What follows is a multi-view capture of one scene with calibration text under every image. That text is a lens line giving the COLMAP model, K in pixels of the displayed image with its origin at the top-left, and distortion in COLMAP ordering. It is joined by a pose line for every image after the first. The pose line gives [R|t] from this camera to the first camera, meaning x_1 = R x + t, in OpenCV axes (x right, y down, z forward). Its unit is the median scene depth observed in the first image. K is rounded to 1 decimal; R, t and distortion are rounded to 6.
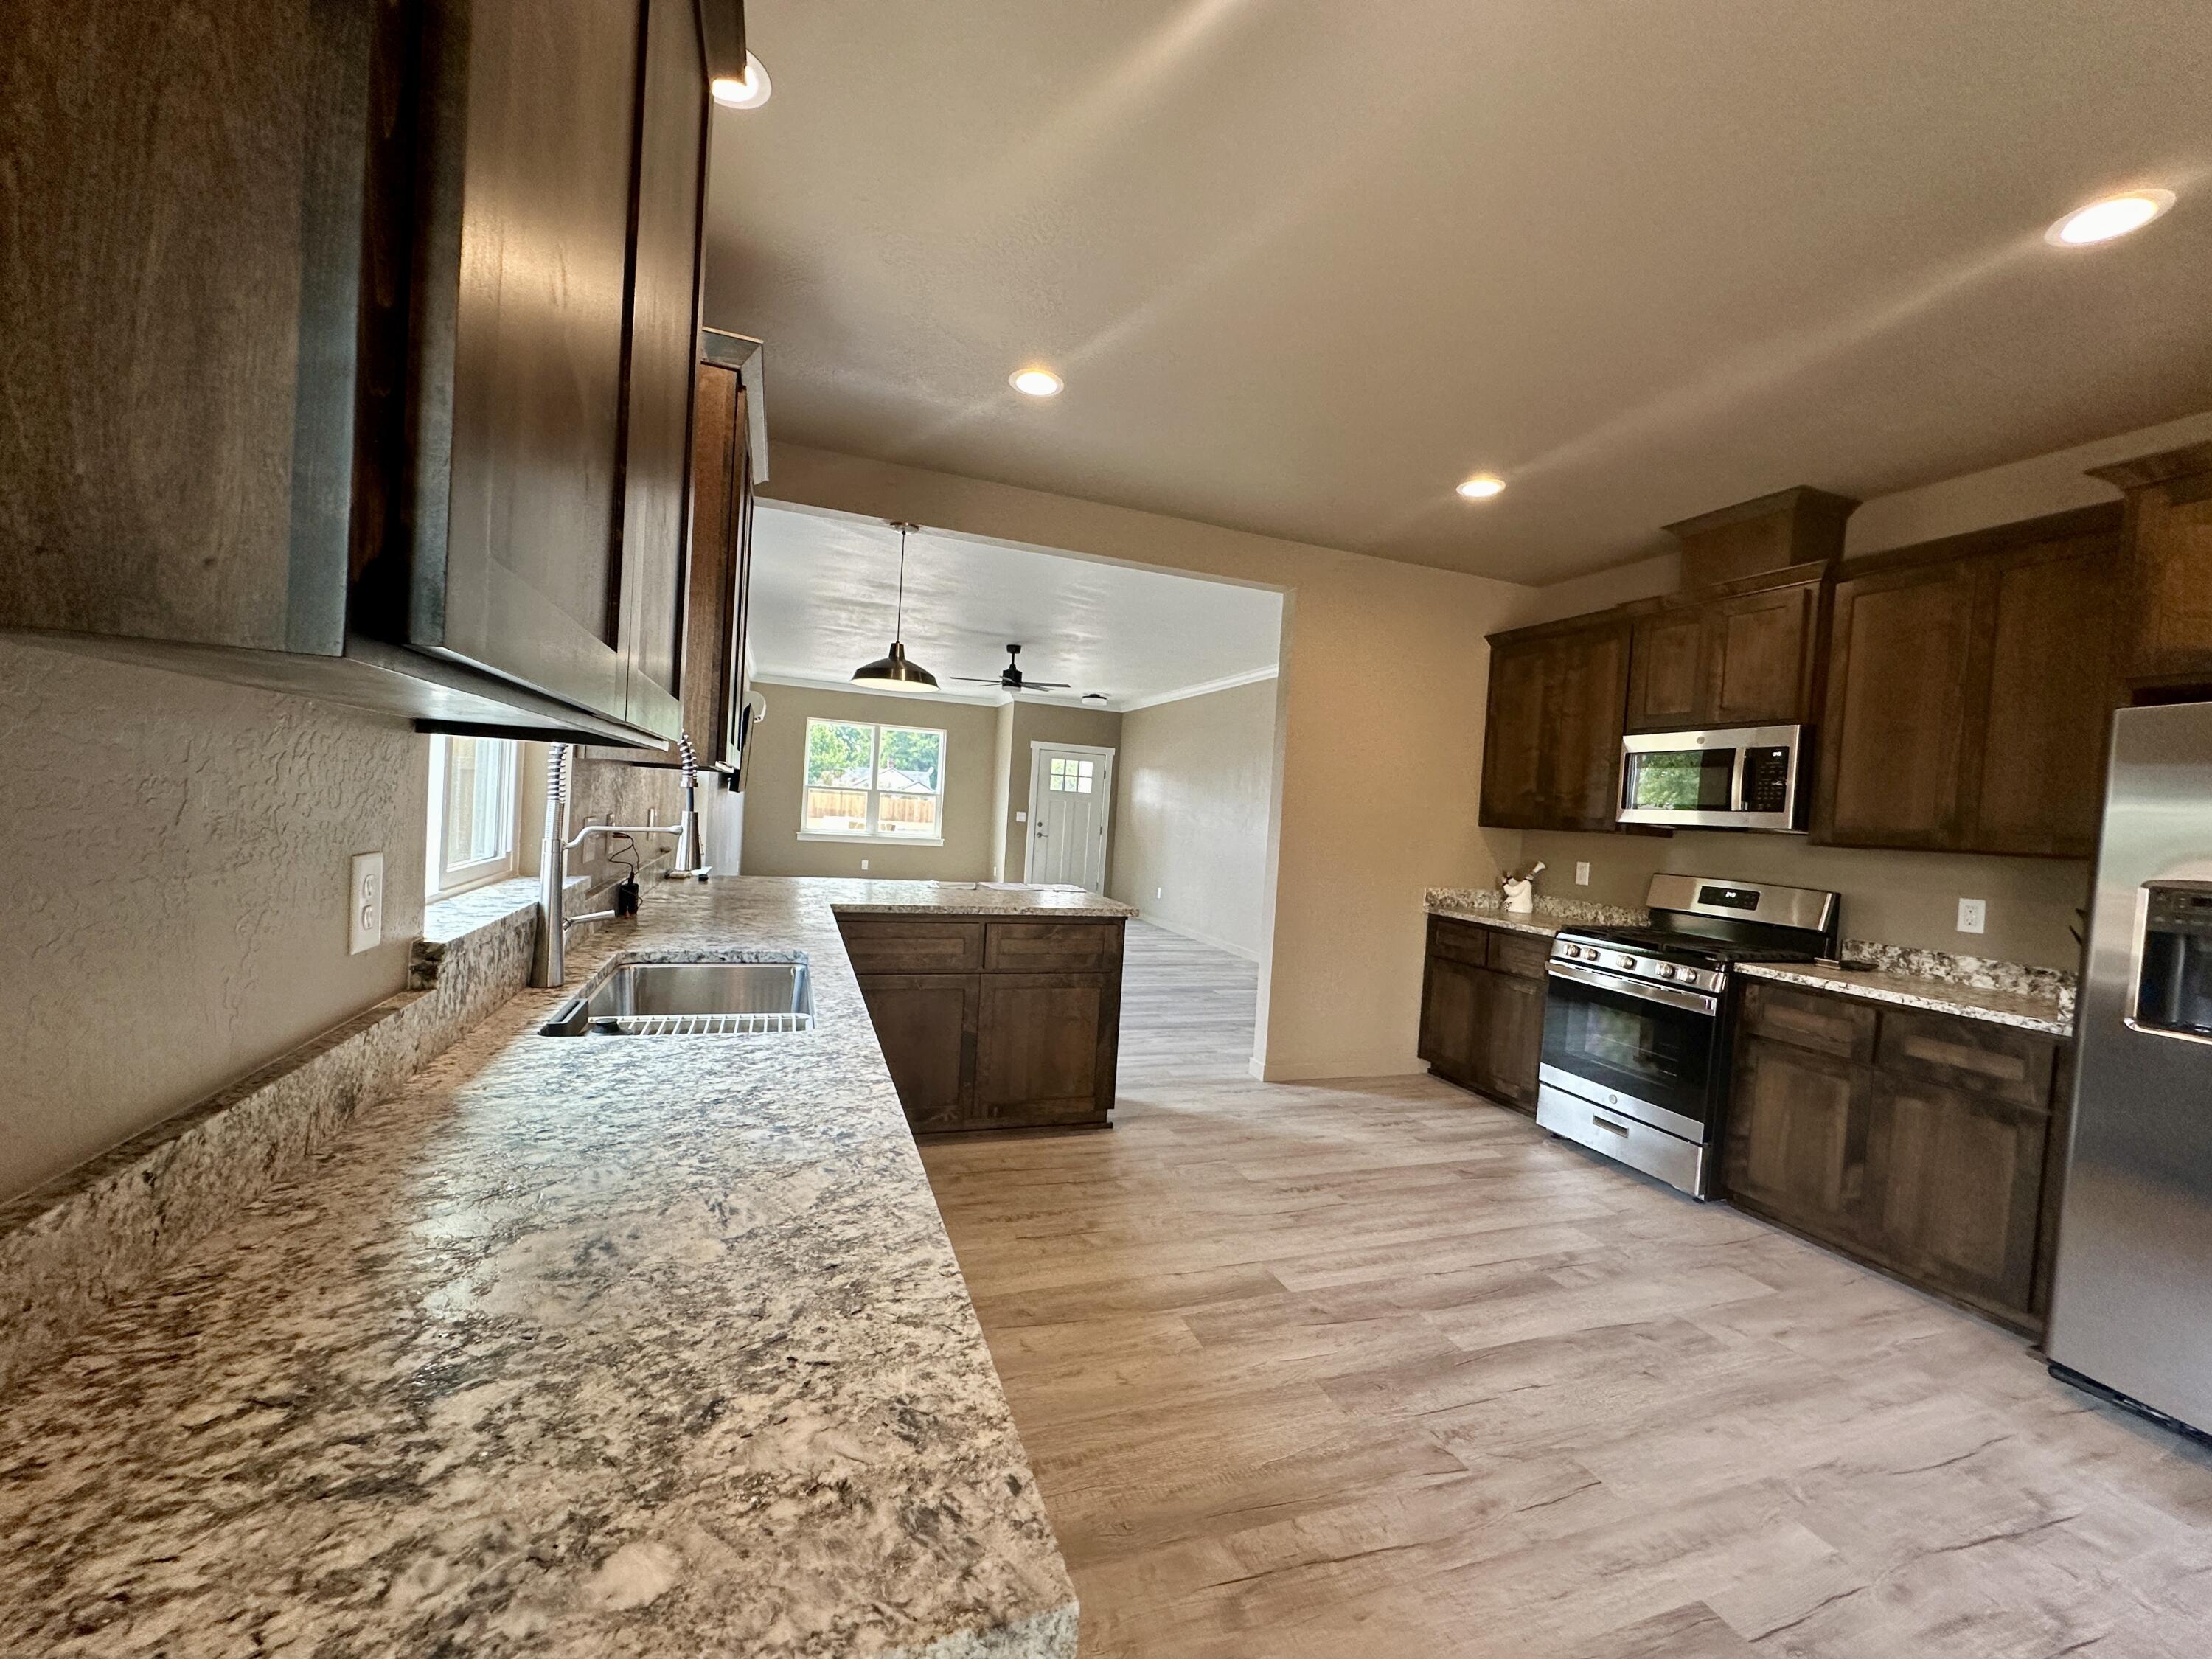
lens RADIAL K [[882.4, 0, 1106.4], [0, 882.4, 831.4], [0, 0, 1]] dist [-0.000030, 0.000010]
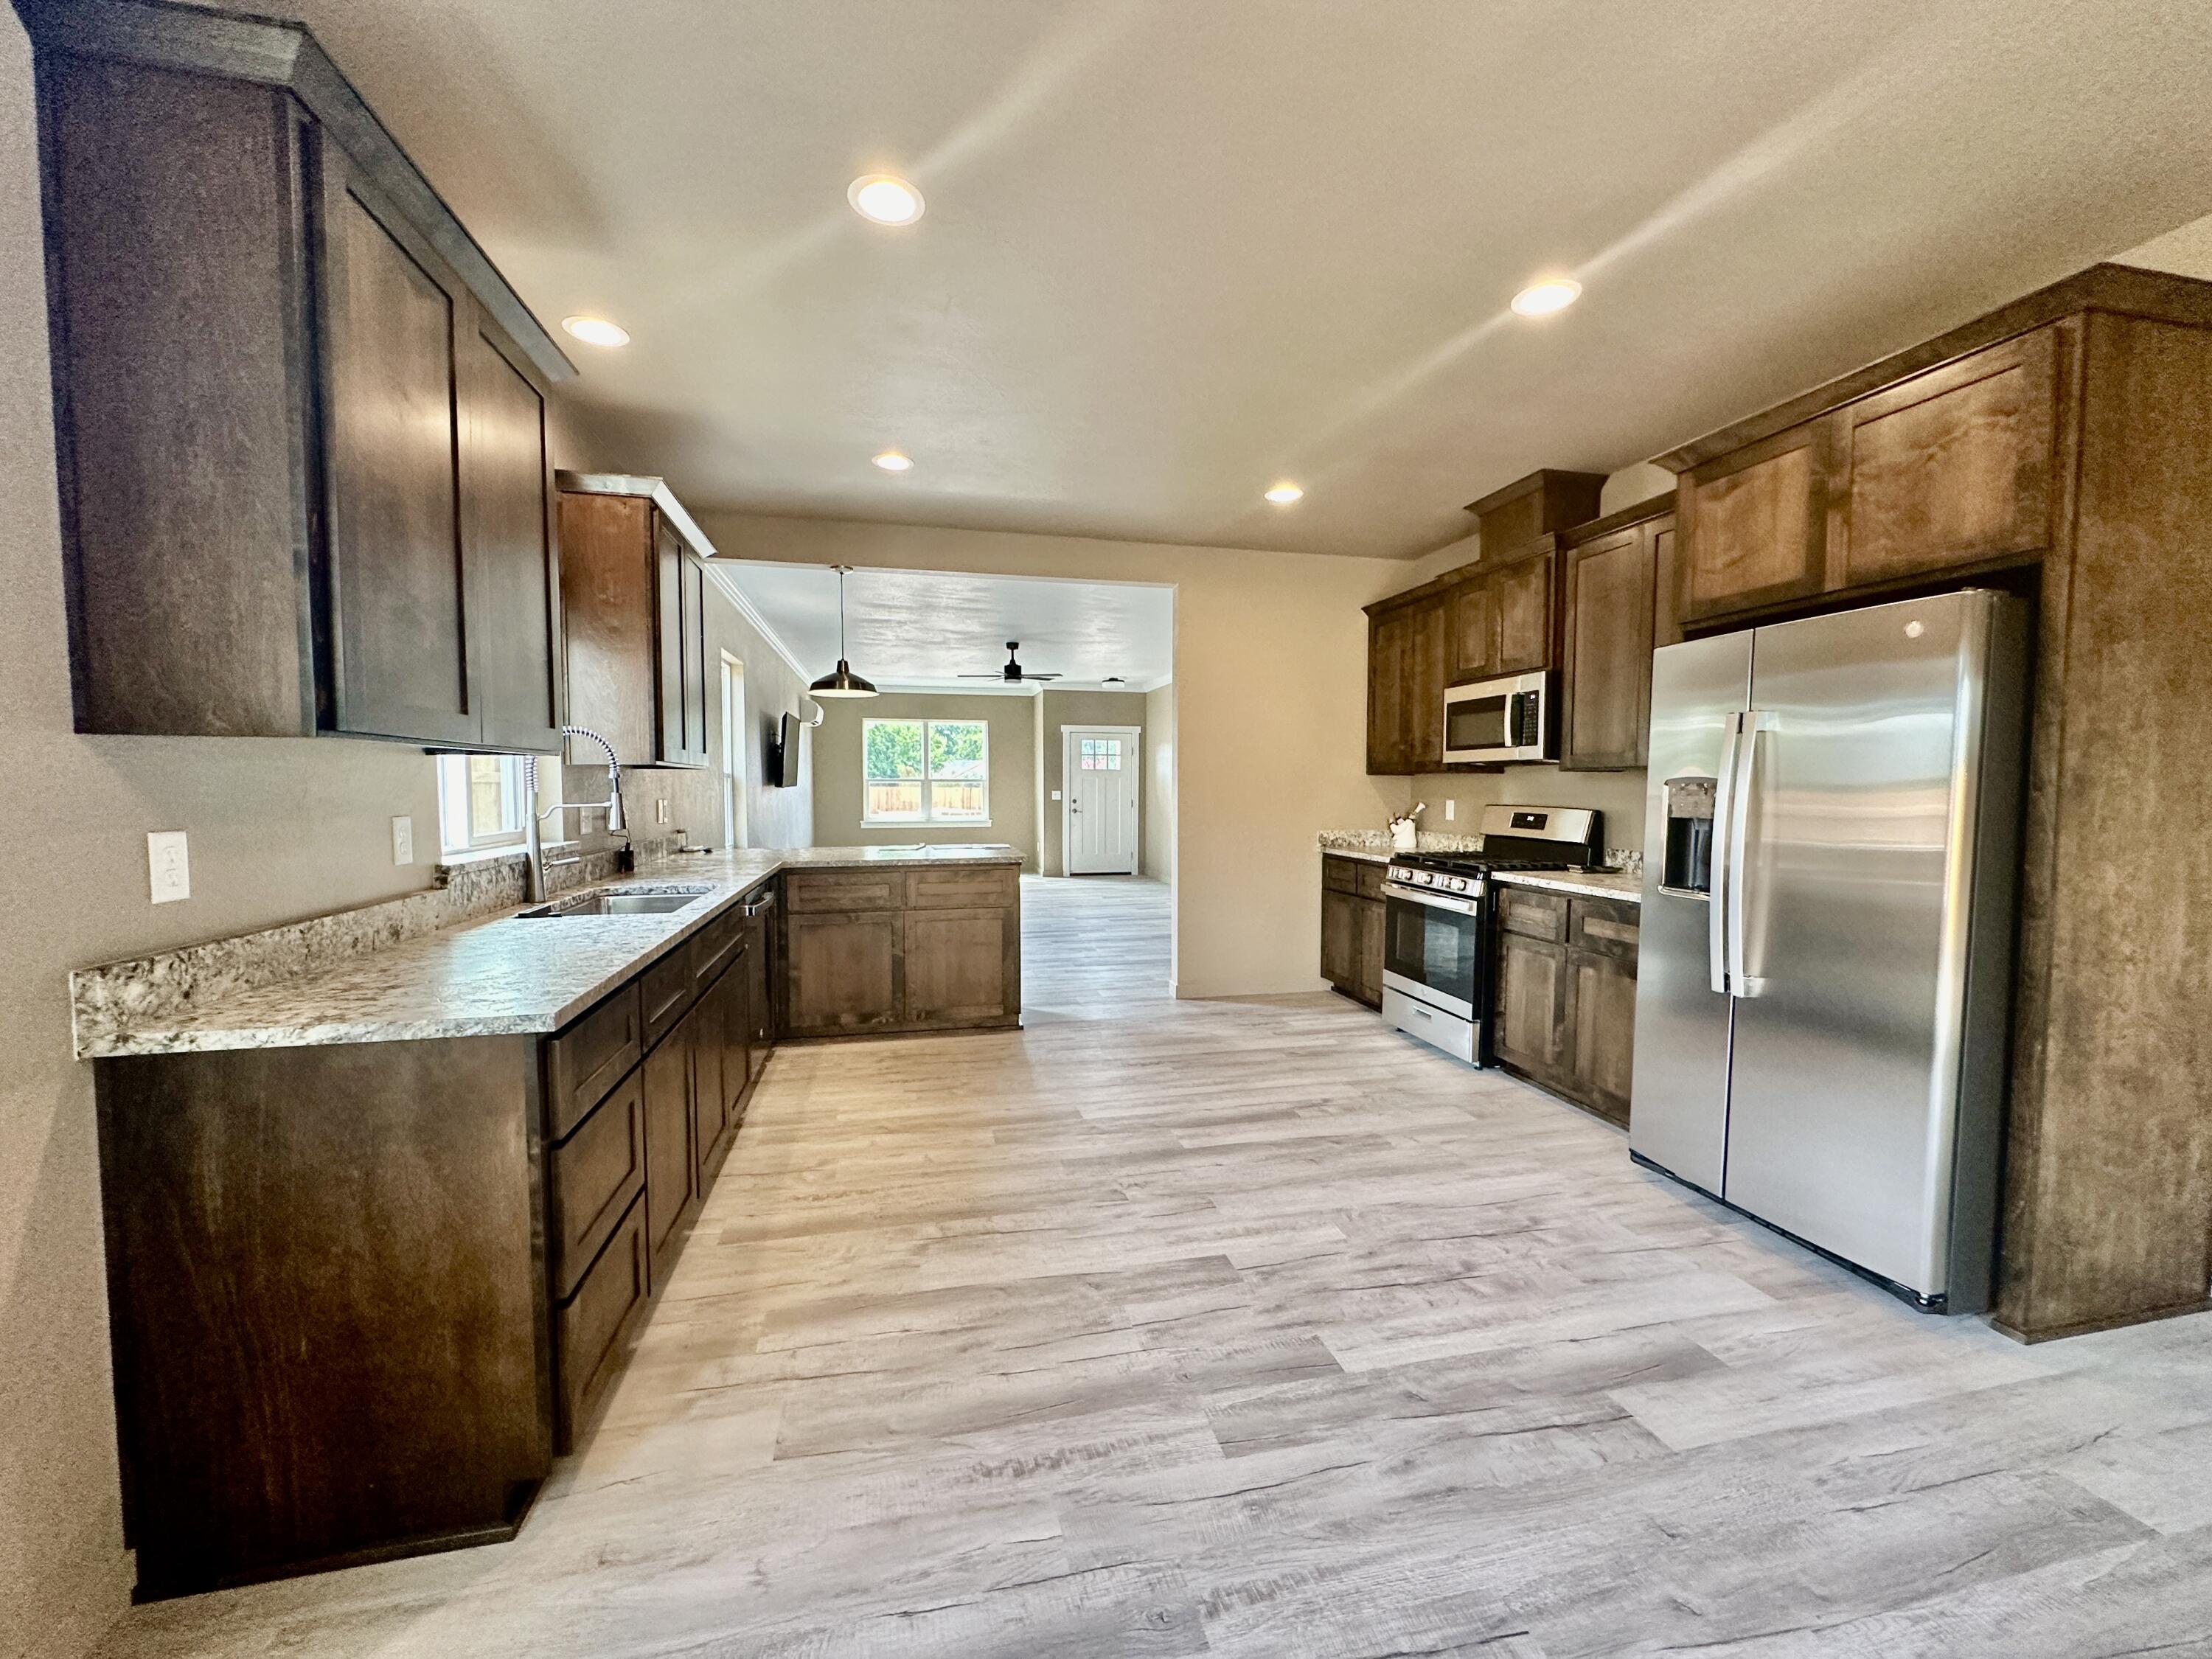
lens RADIAL K [[882.4, 0, 1104.7], [0, 882.4, 831.7], [0, 0, 1]] dist [-0.000030, 0.000010]
pose [[0.990708, -0.056480, -0.123724, 0.312122], [0.059268, 0.998062, 0.018963, 0.036297], [0.122413, -0.026120, 0.992135, -0.250752]]
